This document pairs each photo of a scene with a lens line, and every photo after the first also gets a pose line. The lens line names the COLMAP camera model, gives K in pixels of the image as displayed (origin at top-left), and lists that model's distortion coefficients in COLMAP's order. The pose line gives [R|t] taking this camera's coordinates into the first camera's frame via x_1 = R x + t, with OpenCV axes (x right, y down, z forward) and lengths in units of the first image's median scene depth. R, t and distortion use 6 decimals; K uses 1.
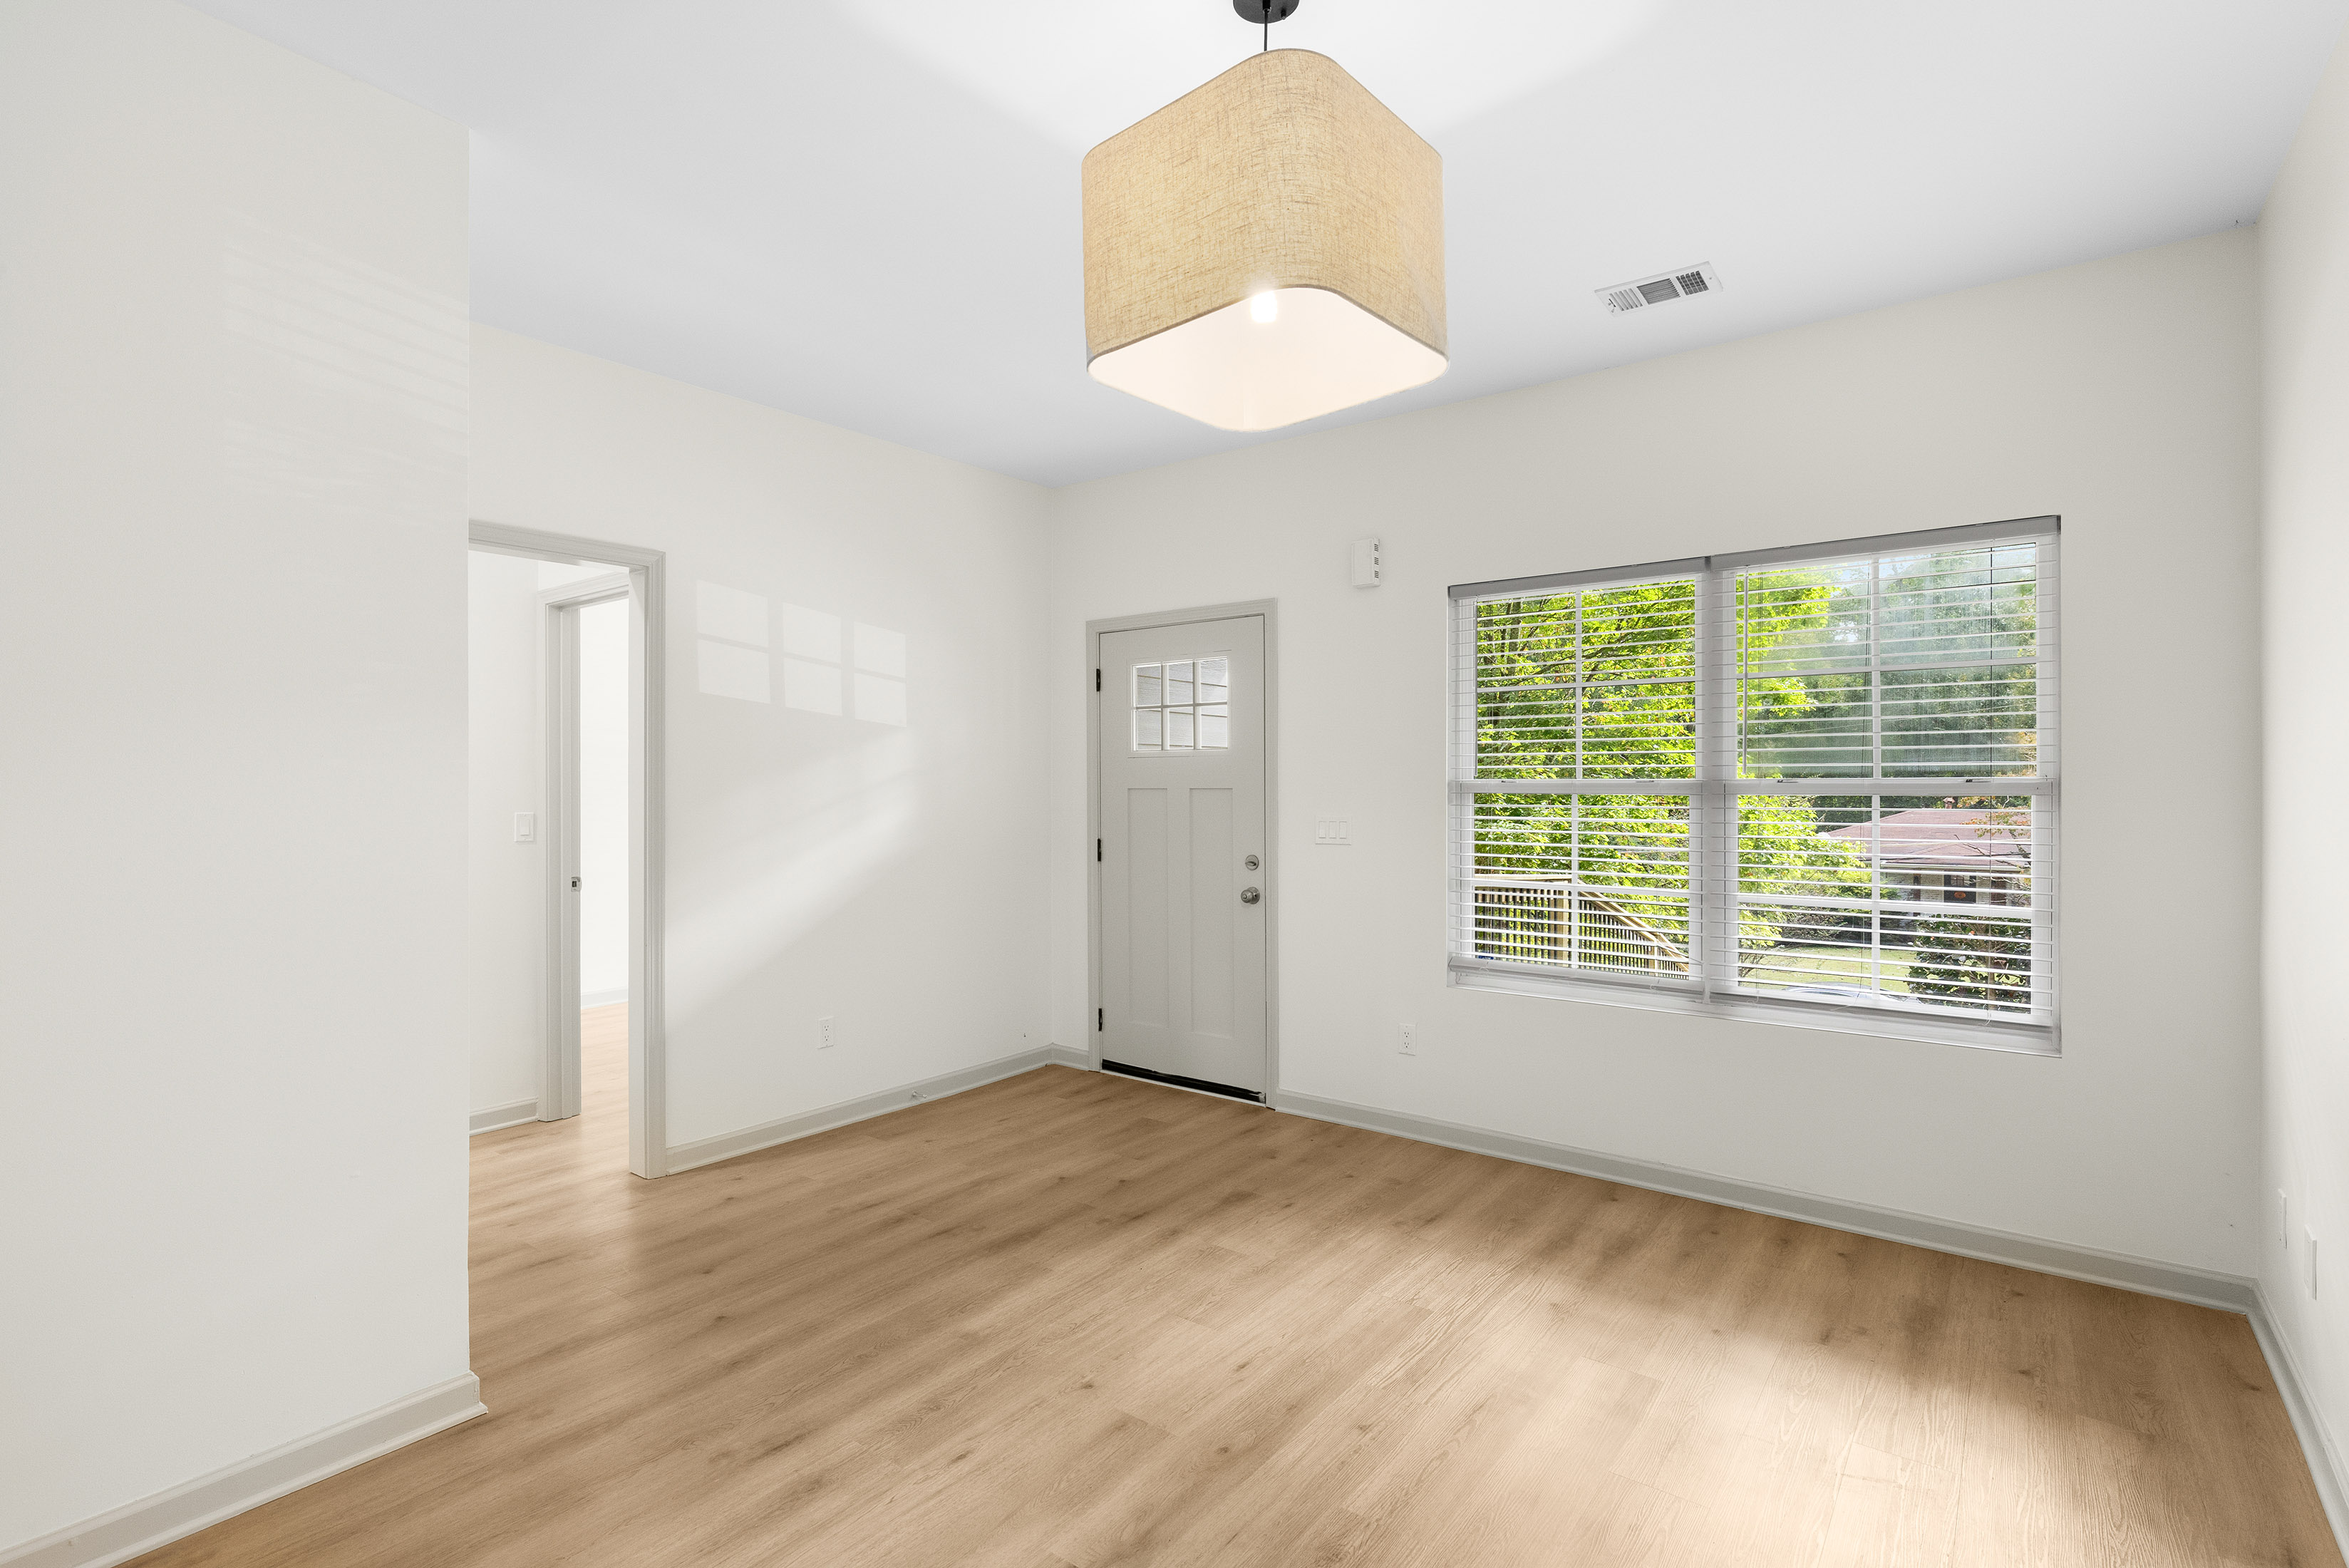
lens RADIAL K [[1111.1, 0, 1186.0], [0, 1111.1, 776.6], [0, 0, 1]] dist [-0.002228, 0.000727]
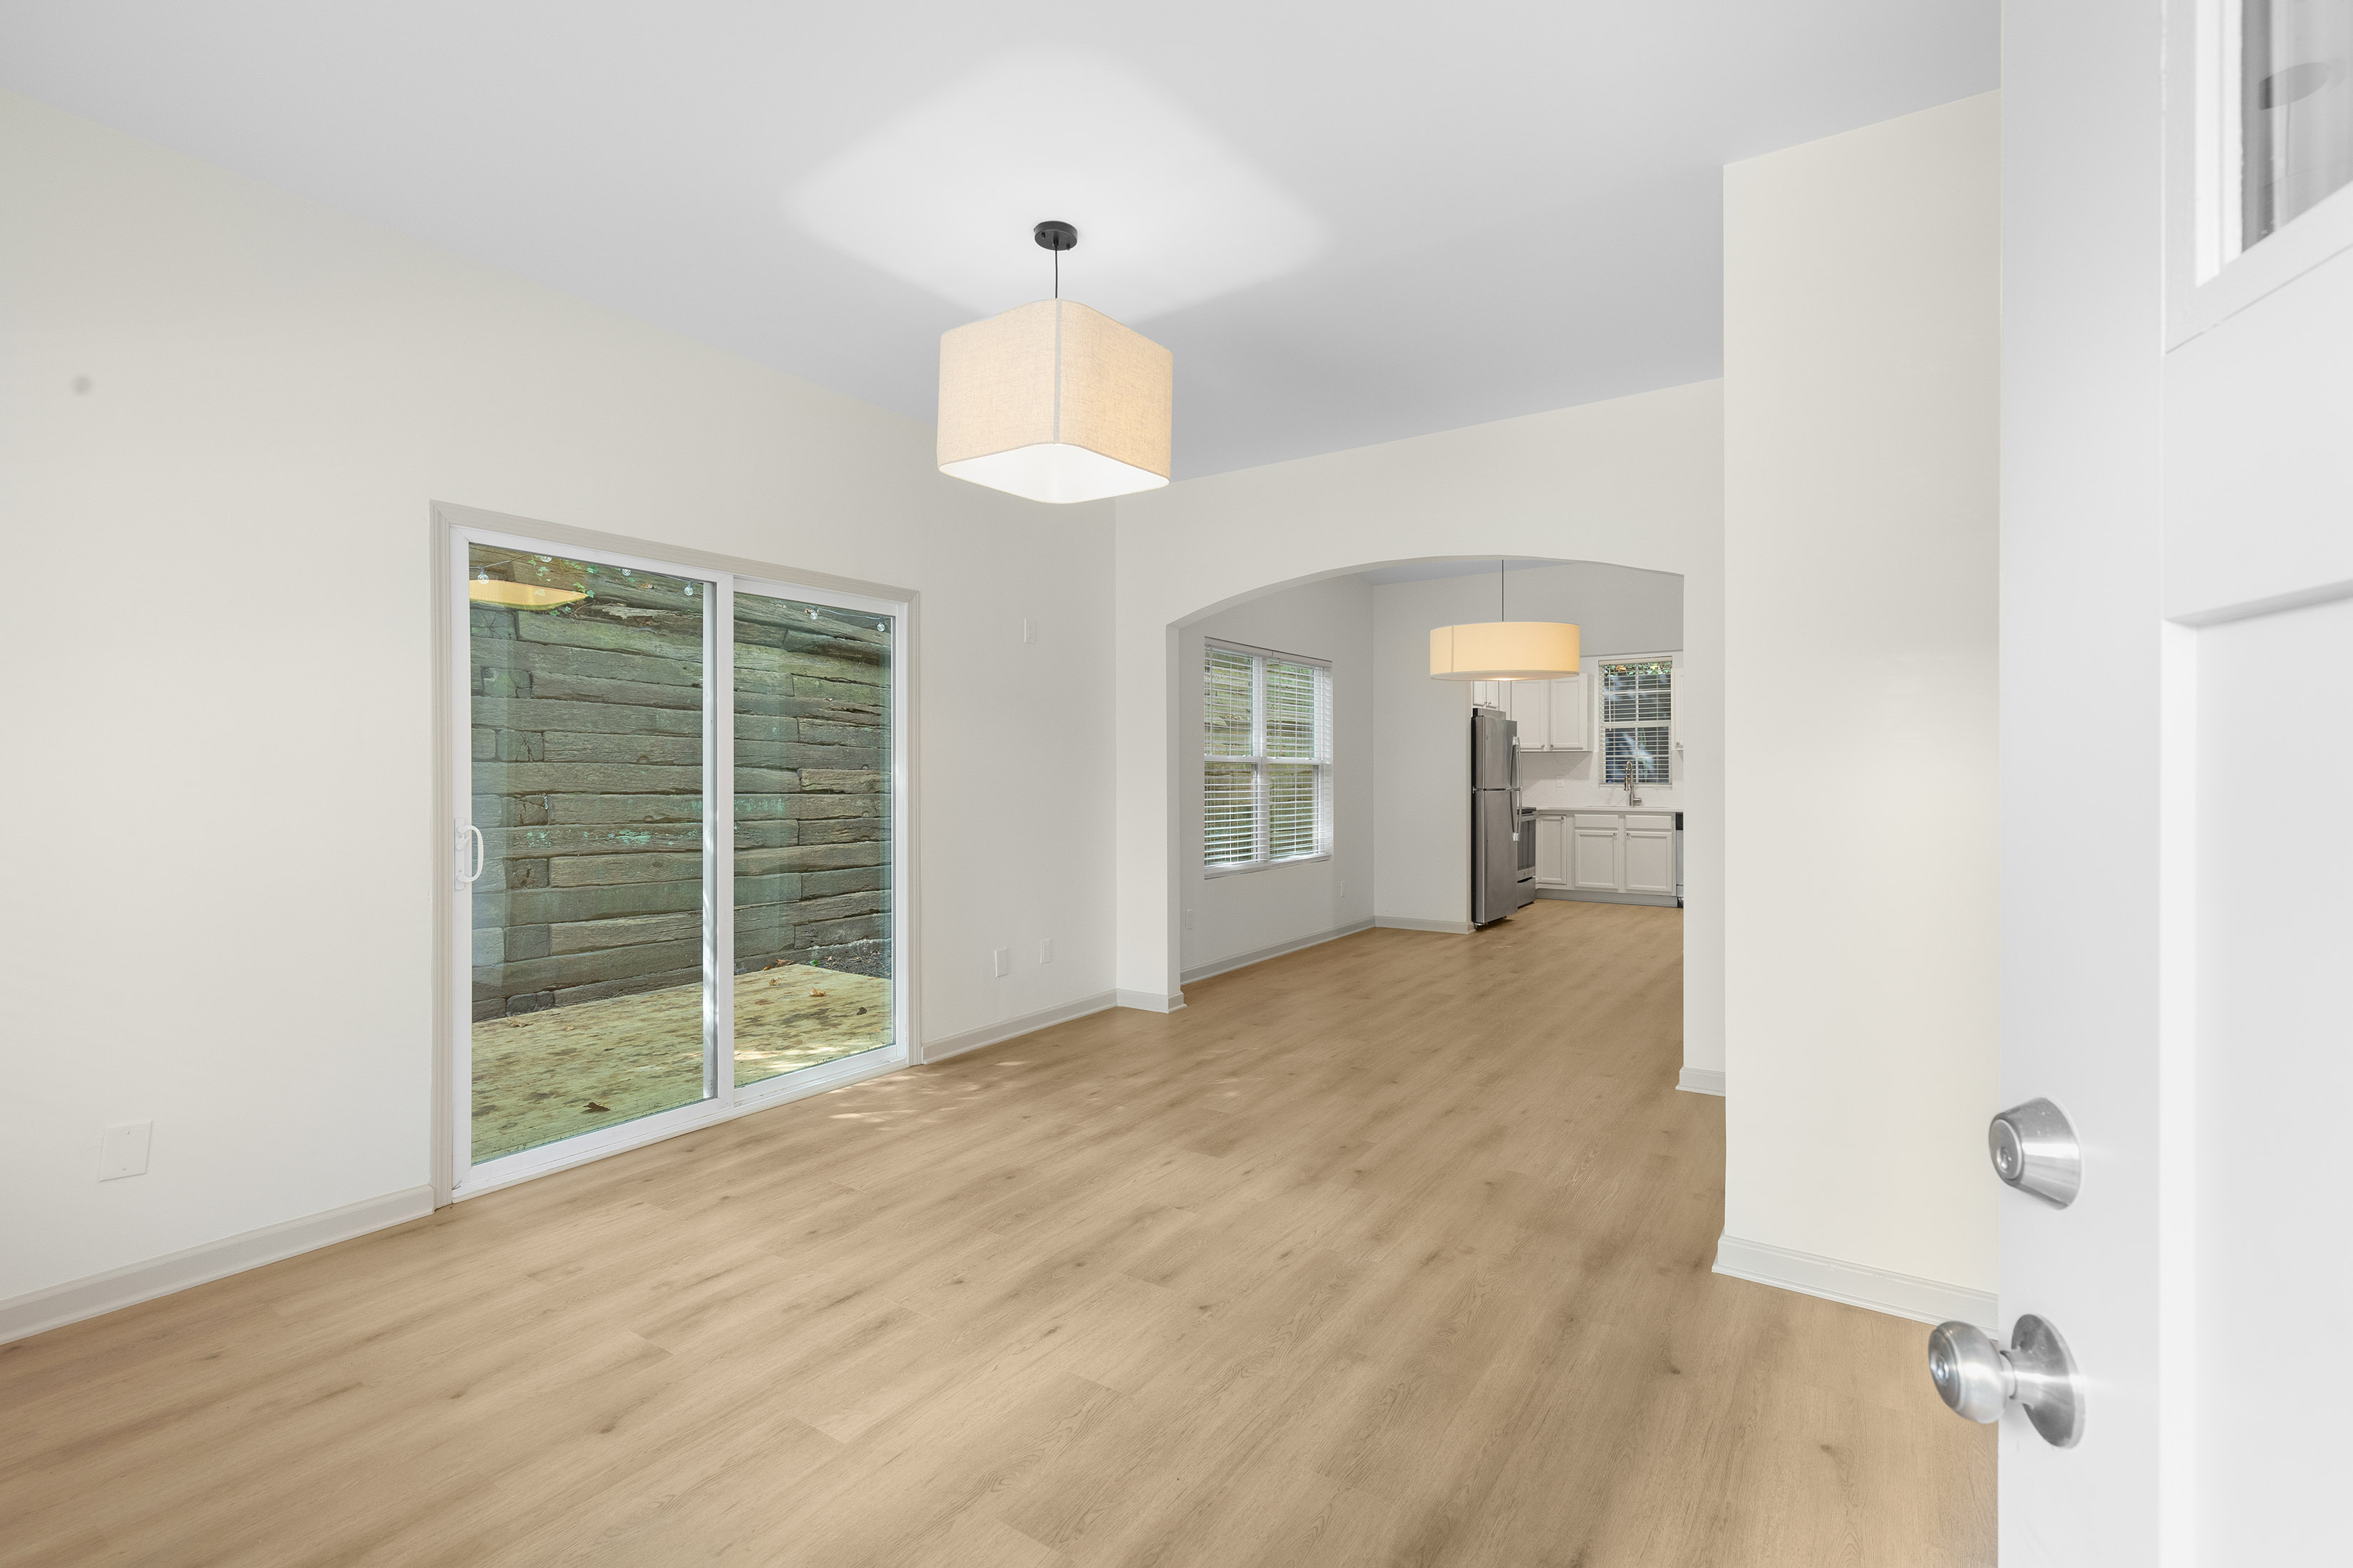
lens RADIAL K [[1065.1, 0, 1184.0], [0, 1065.1, 773.2], [0, 0, 1]] dist [0.010134, -0.003302]
pose [[-0.998169, 0.002853, -0.060414, -0.009438], [0.003164, 0.999982, -0.005046, 0.047991], [0.060399, -0.005228, -0.998161, 1.832756]]
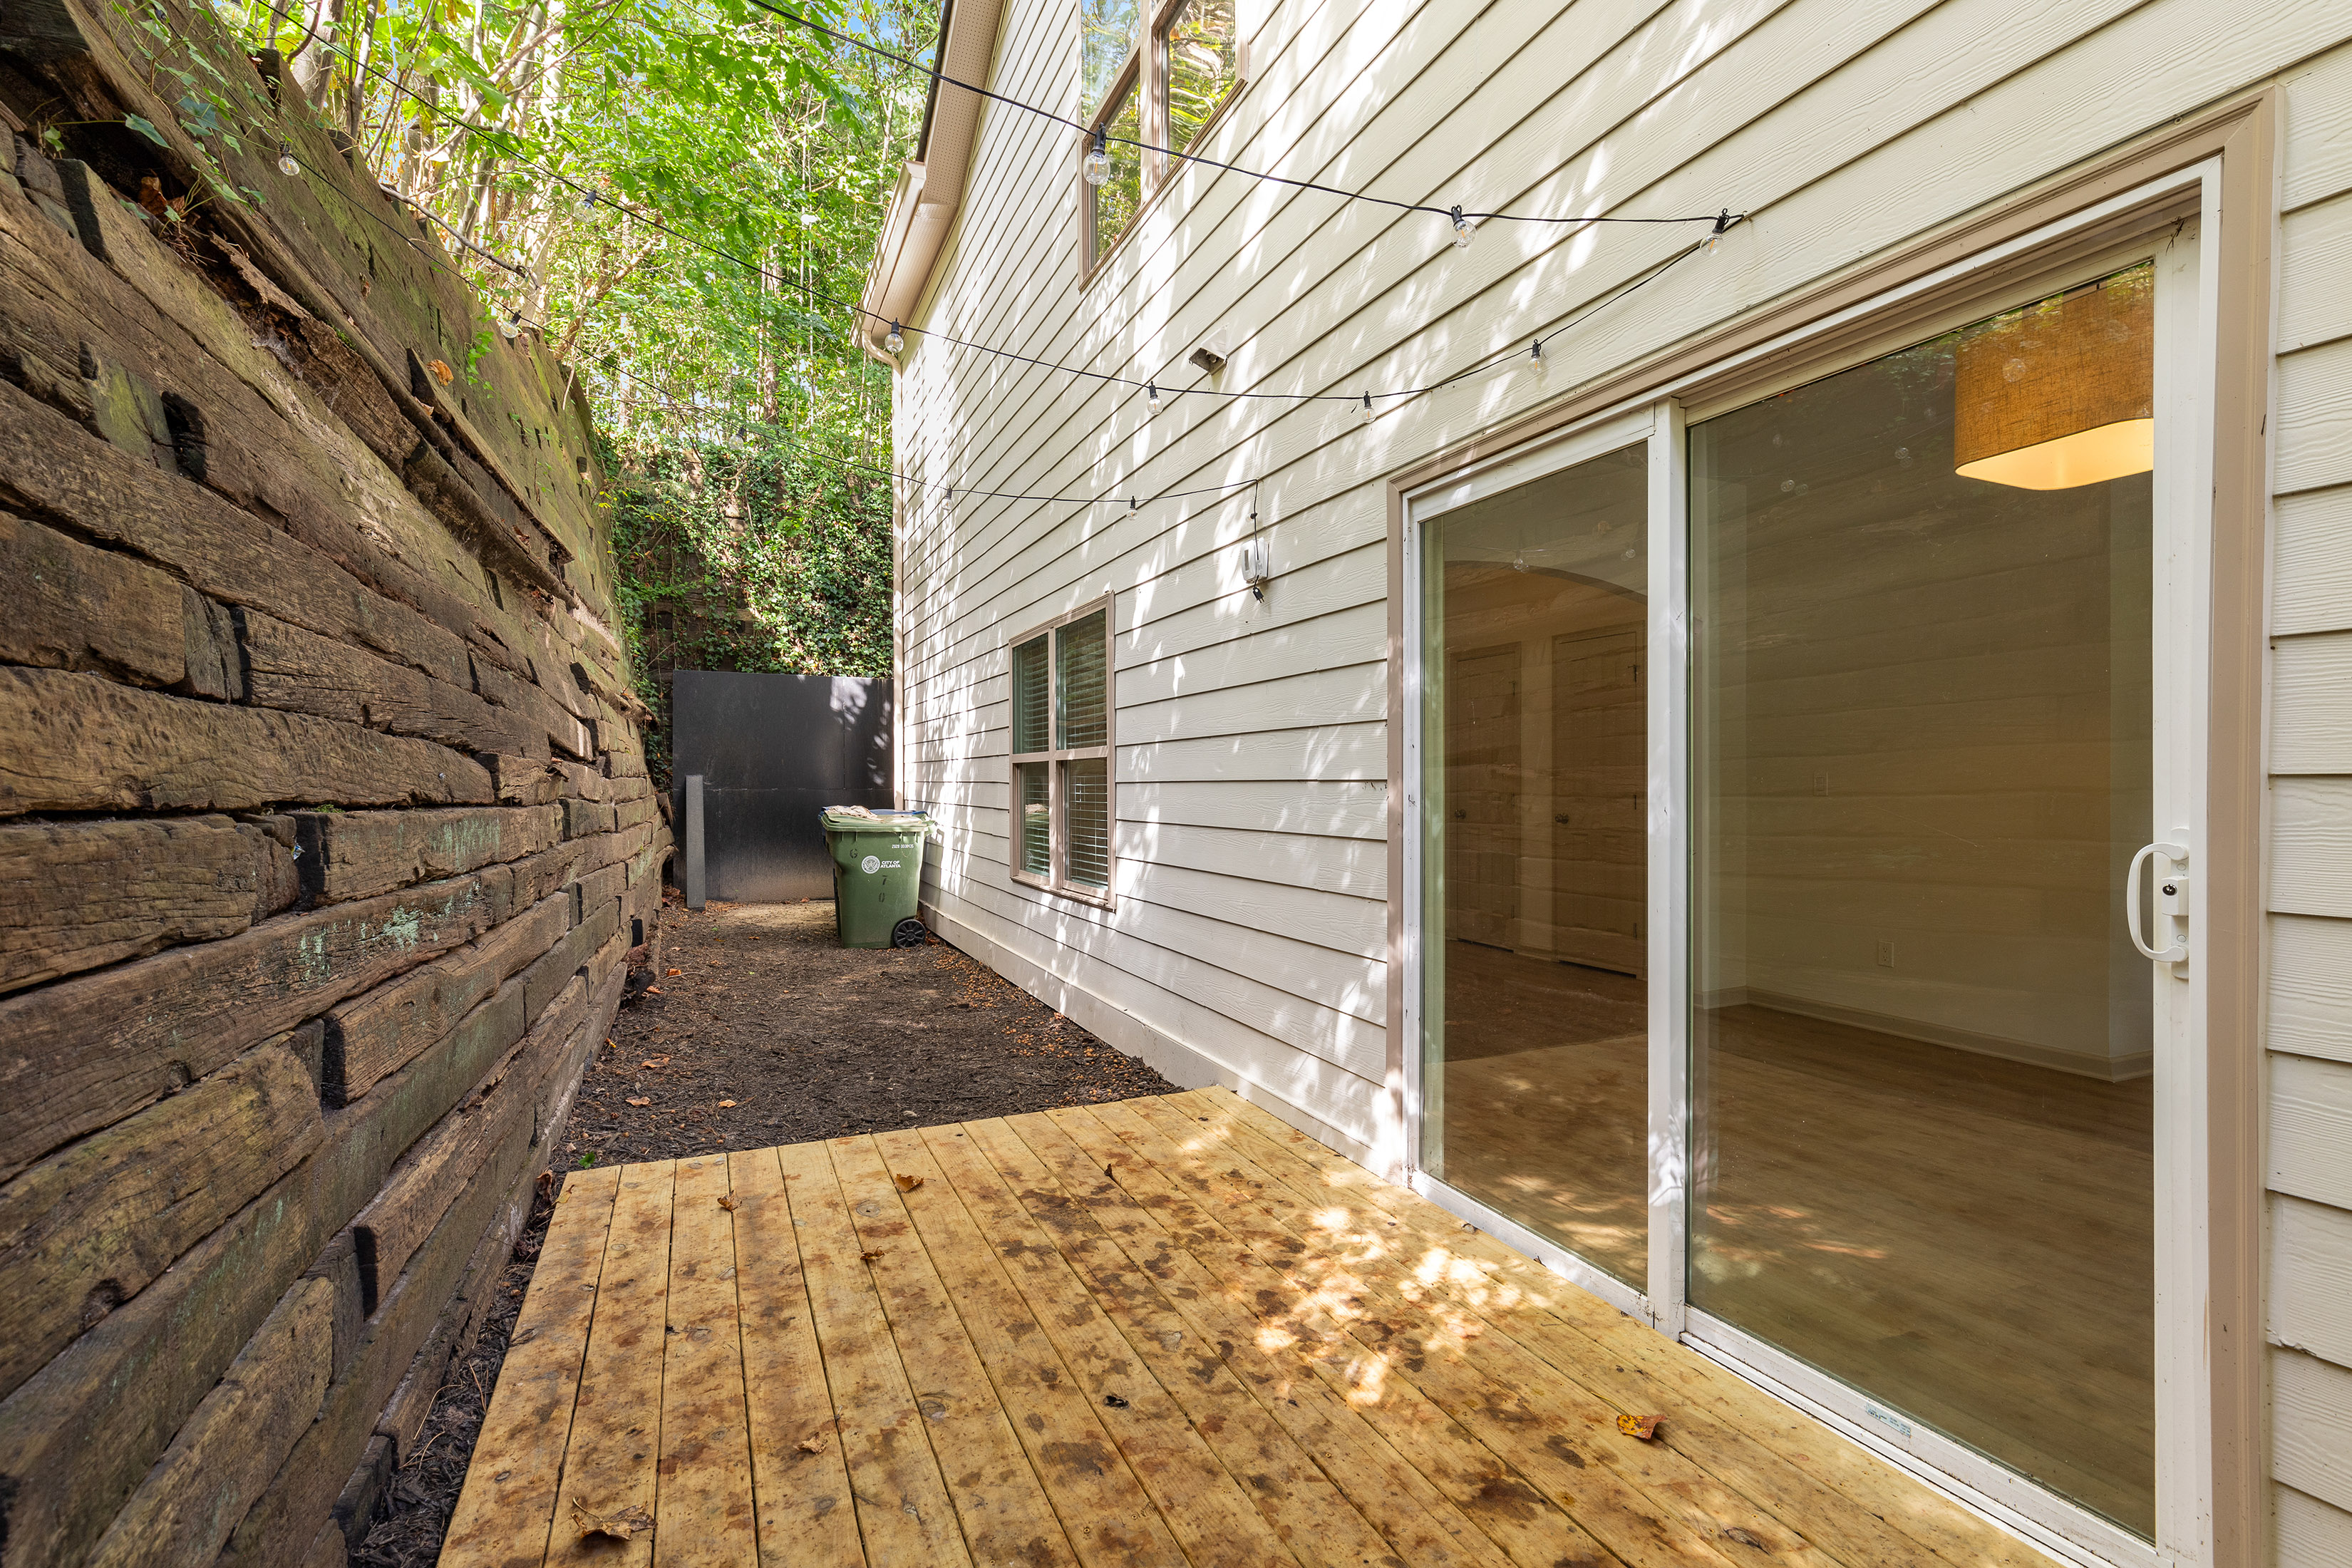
lens RADIAL K [[1064.7, 0, 1182.2], [0, 1064.7, 797.1], [0, 0, 1]] dist [0.010134, -0.003302]
pose [[-0.469950, 0.013218, -0.882594, 1.443079], [0.005148, 0.999912, 0.012234, 0.062052], [0.882678, 0.001206, -0.469977, 0.421730]]
